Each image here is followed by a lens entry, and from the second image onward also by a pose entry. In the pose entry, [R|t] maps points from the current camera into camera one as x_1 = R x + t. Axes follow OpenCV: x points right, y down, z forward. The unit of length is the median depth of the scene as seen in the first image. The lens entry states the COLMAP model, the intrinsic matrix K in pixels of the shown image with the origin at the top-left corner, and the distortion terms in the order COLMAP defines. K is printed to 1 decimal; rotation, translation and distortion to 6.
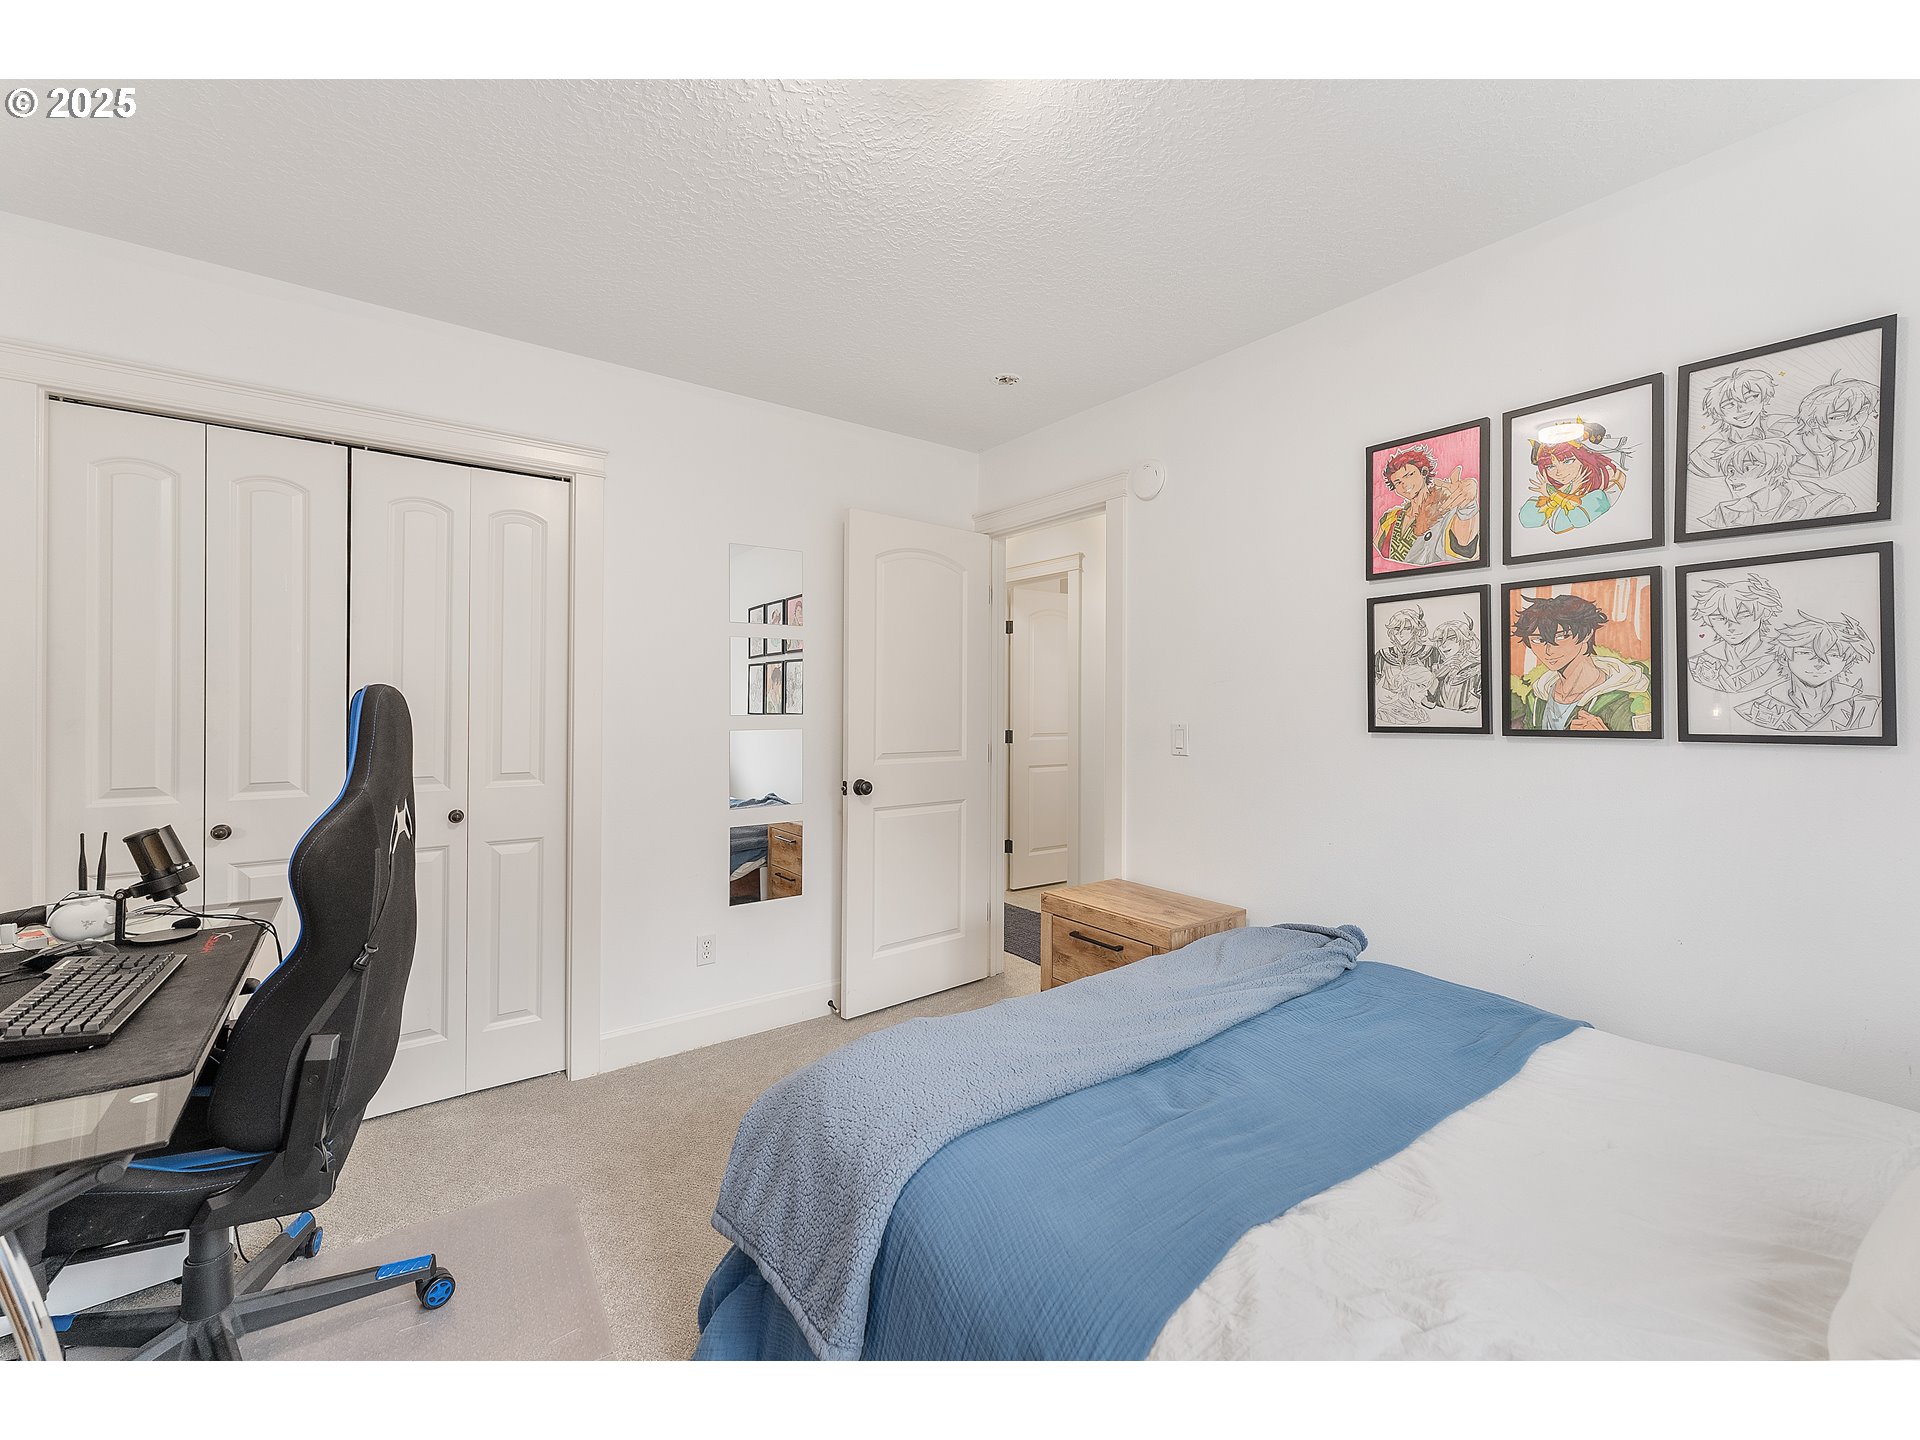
lens RADIAL K [[770.9, 0, 955.3], [0, 770.9, 711.4], [0, 0, 1]] dist [-0.001580, 0.000438]
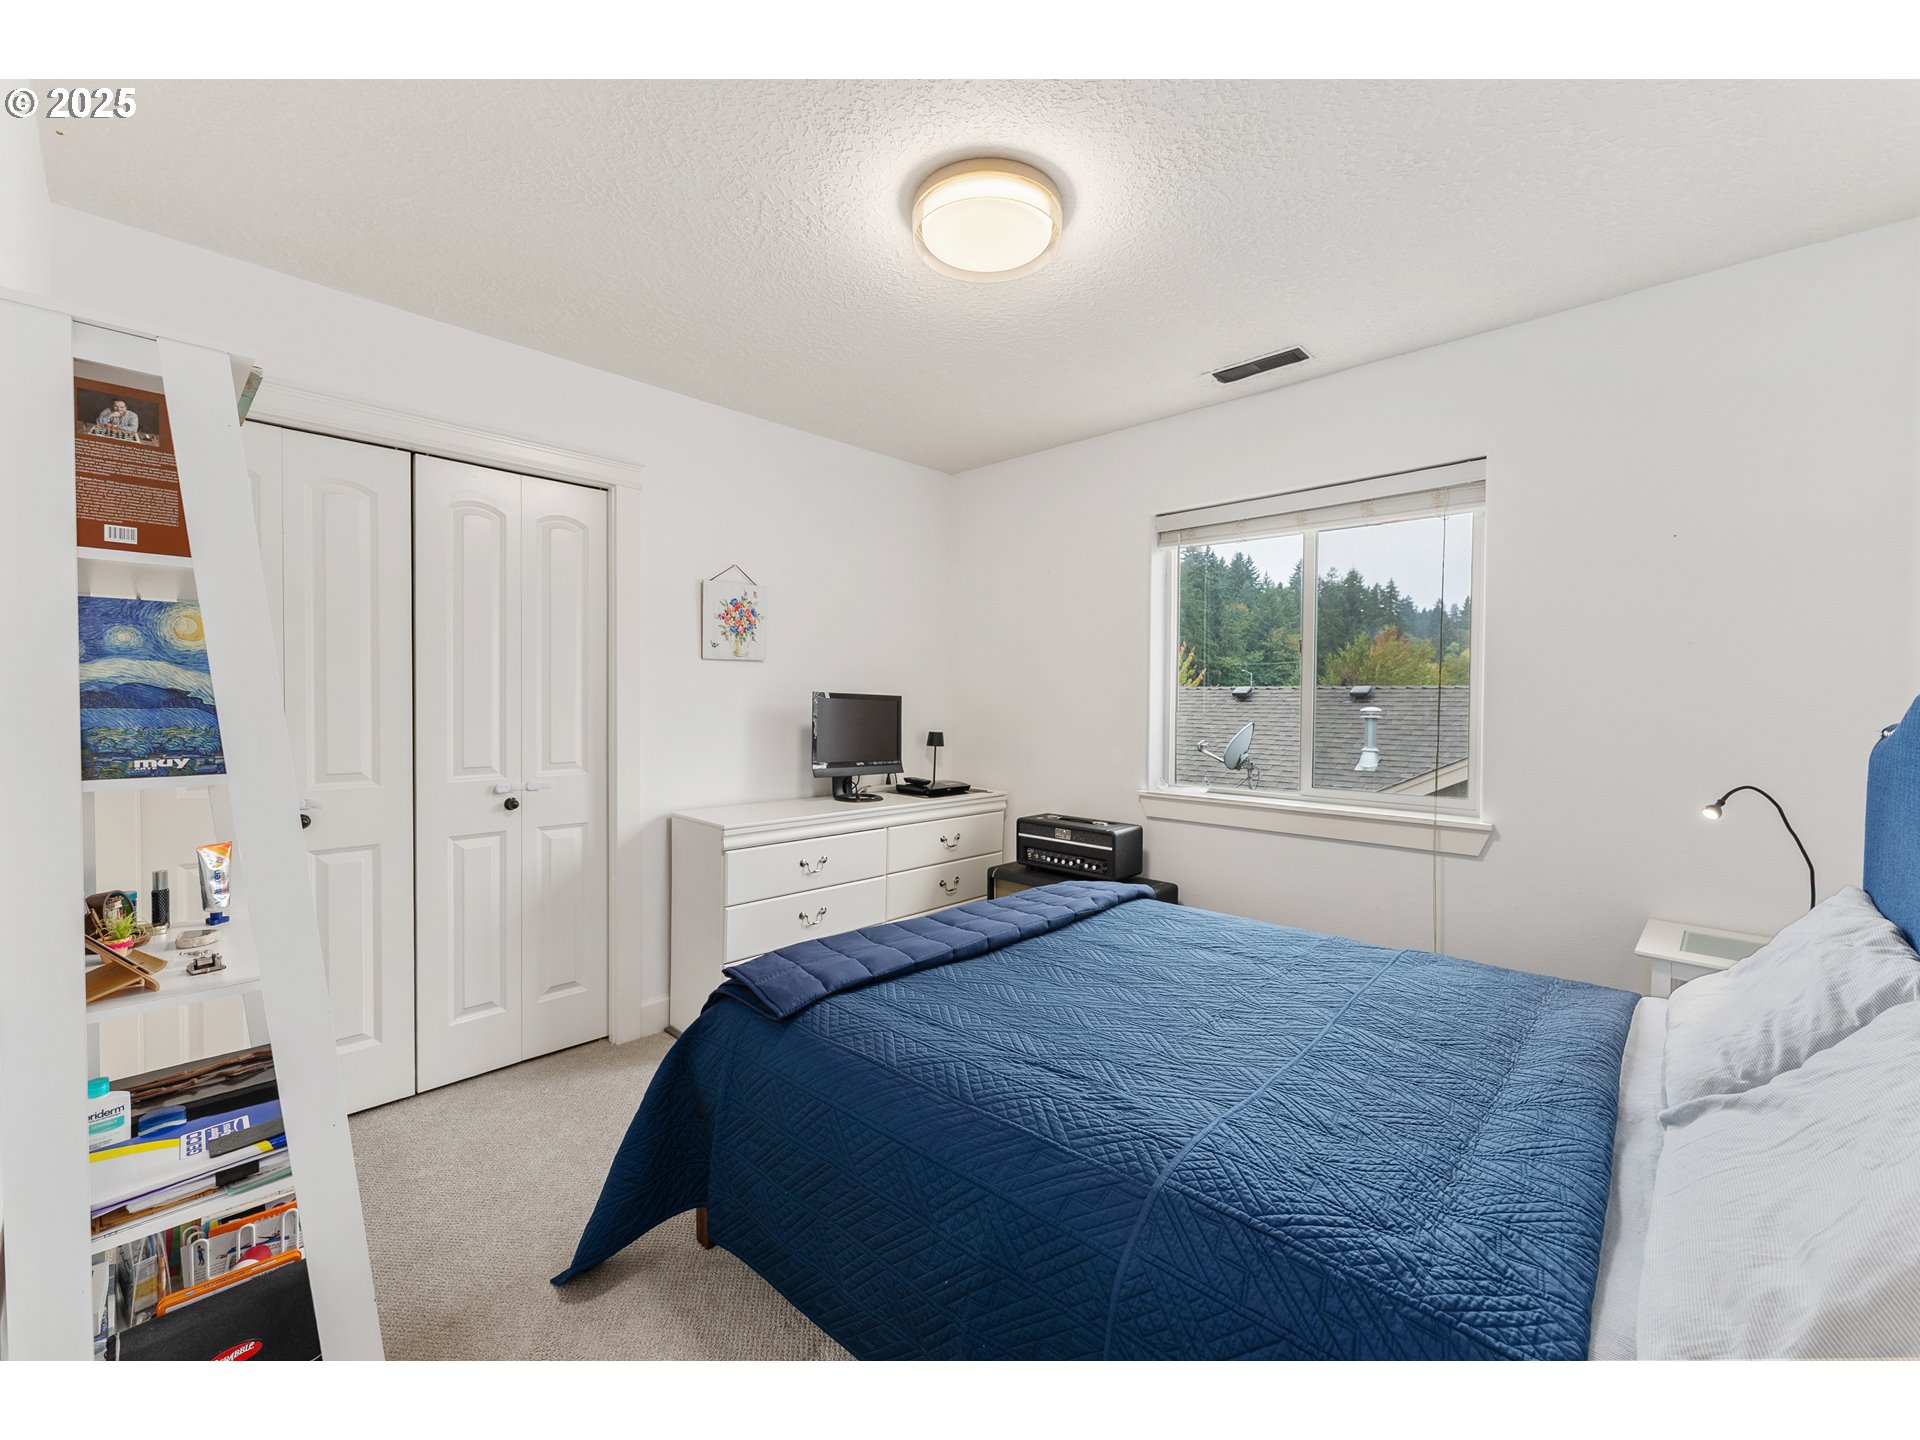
lens RADIAL K [[770.9, 0, 971.1], [0, 770.9, 716.5], [0, 0, 1]] dist [-0.001580, 0.000438]
pose [[0.980119, -0.001080, 0.198410, -0.214933], [-0.001633, 0.999907, 0.013511, -0.000302], [-0.198406, -0.013567, 0.980026, -0.157978]]
